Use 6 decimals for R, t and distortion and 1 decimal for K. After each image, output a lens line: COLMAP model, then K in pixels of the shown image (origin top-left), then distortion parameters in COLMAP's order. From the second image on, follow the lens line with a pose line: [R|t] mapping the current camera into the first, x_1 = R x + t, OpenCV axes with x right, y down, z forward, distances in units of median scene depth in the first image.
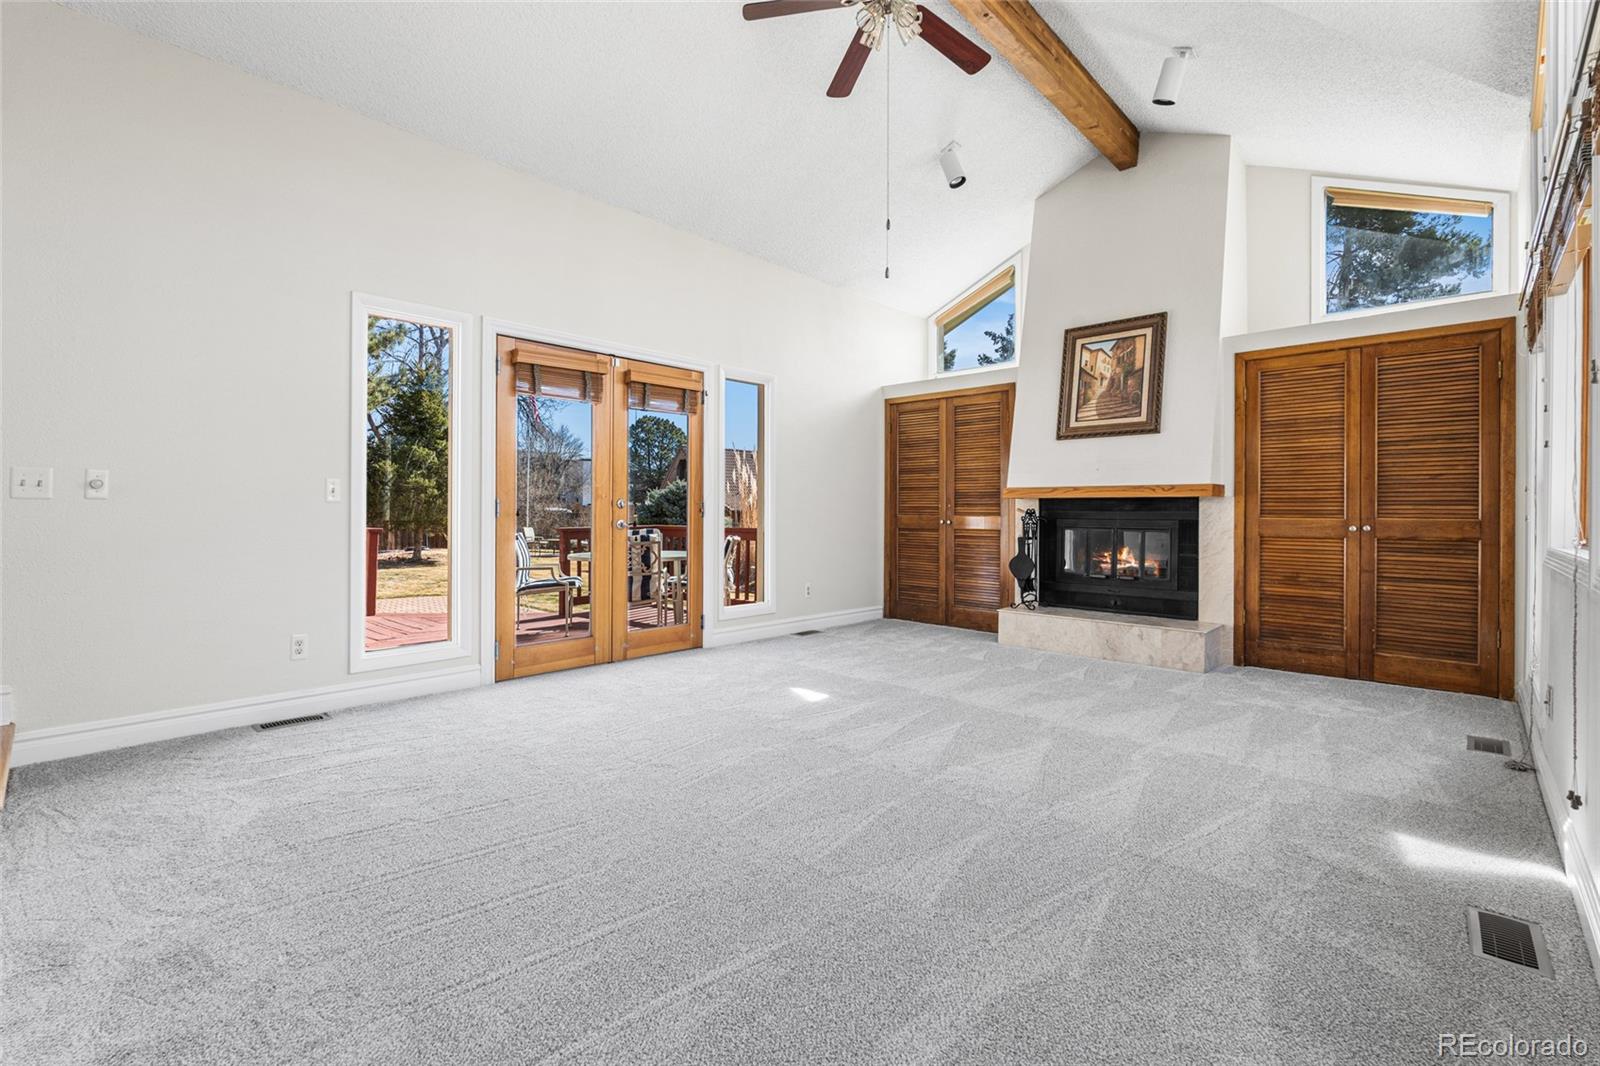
lens RADIAL K [[727.5, 0, 799.7], [0, 727.5, 506.5], [0, 0, 1]] dist [-0.000487, 0.000113]
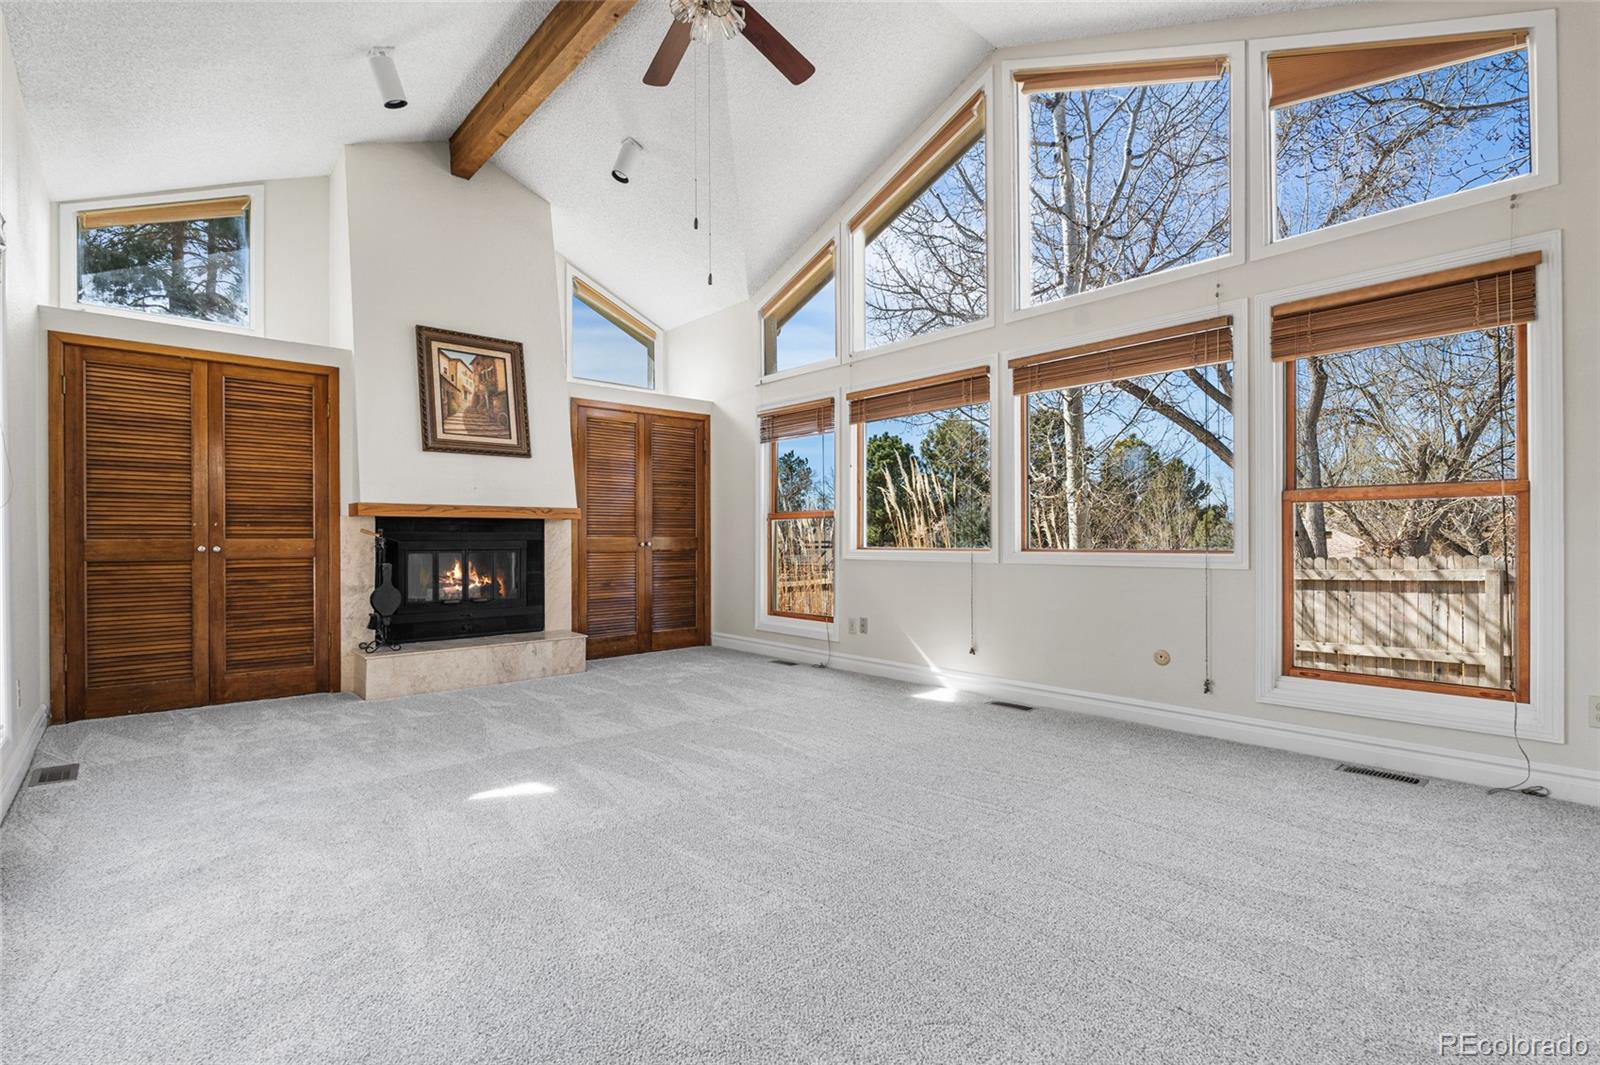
lens RADIAL K [[726.8, 0, 800.0], [0, 726.8, 532.5], [0, 0, 1]] dist [-0.003825, -0.000203]
pose [[0.080813, -0.002144, 0.996727, -0.499390], [-0.005421, 0.999982, 0.002590, 0.002169], [-0.996715, -0.005613, 0.080800, 0.497186]]
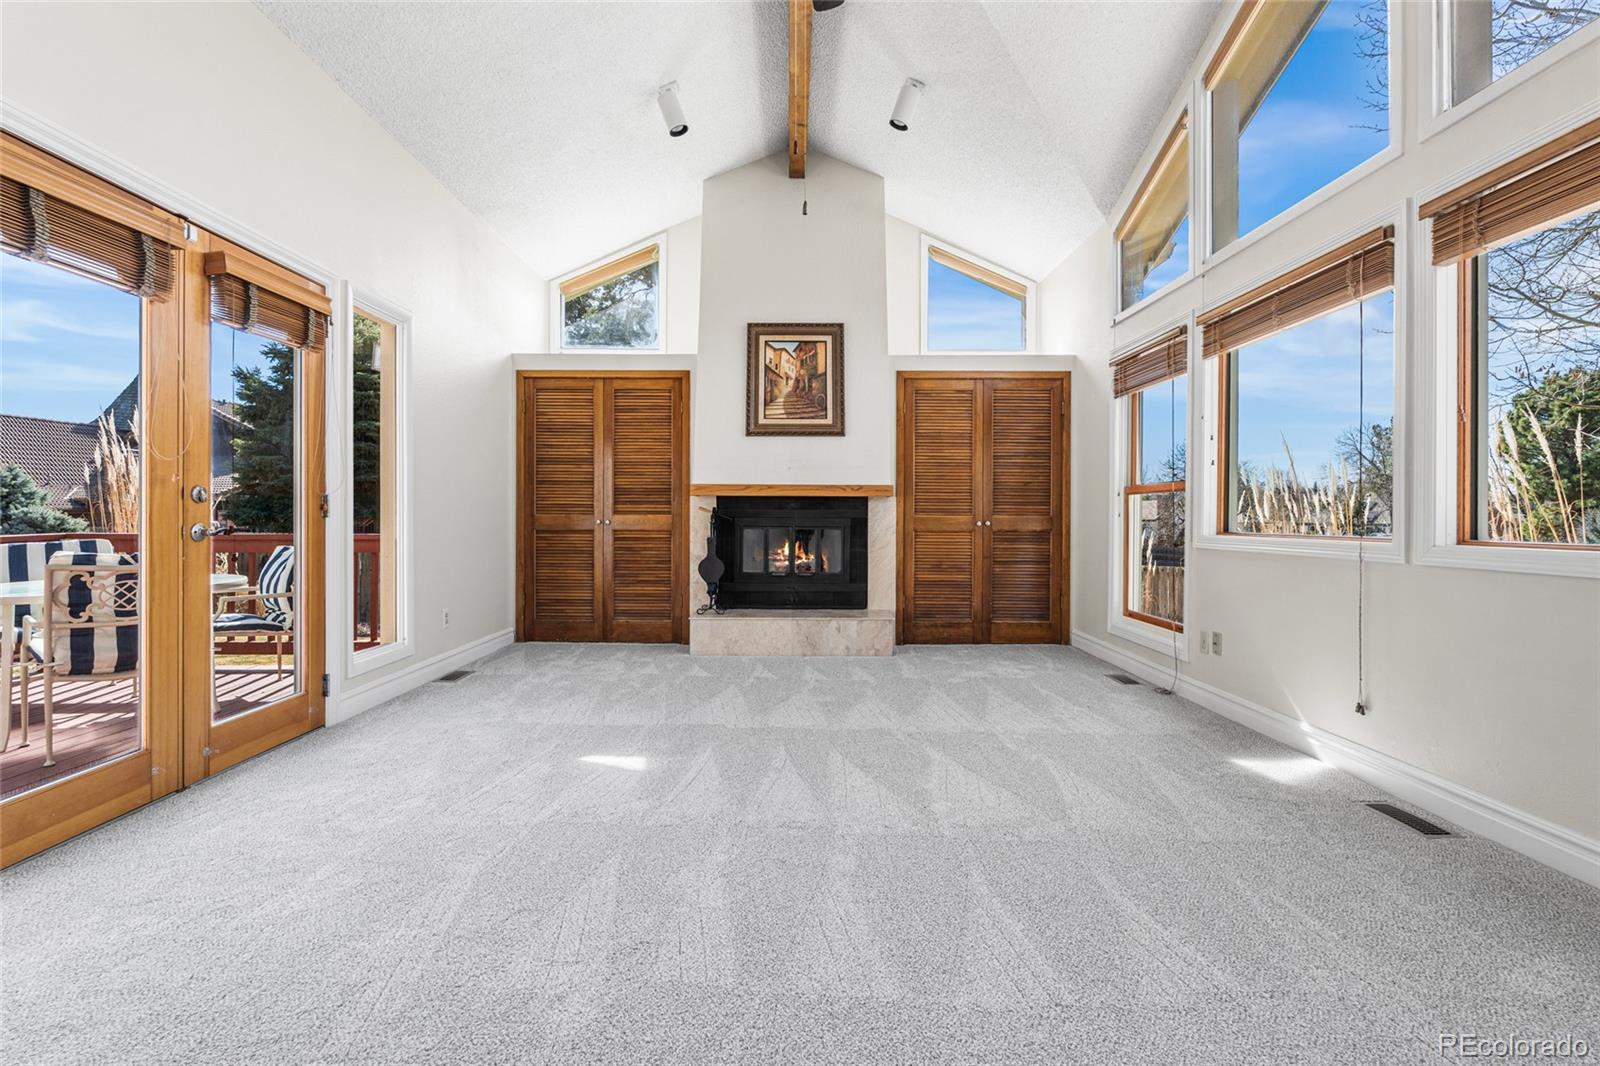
lens RADIAL K [[717.3, 0, 805.1], [0, 717.3, 513.2], [0, 0, 1]] dist [-0.003372, -0.000200]
pose [[0.722469, -0.001892, 0.691401, -0.258720], [-0.005043, 0.999955, 0.008006, 0.003157], [-0.691385, -0.009270, 0.722427, 0.267029]]
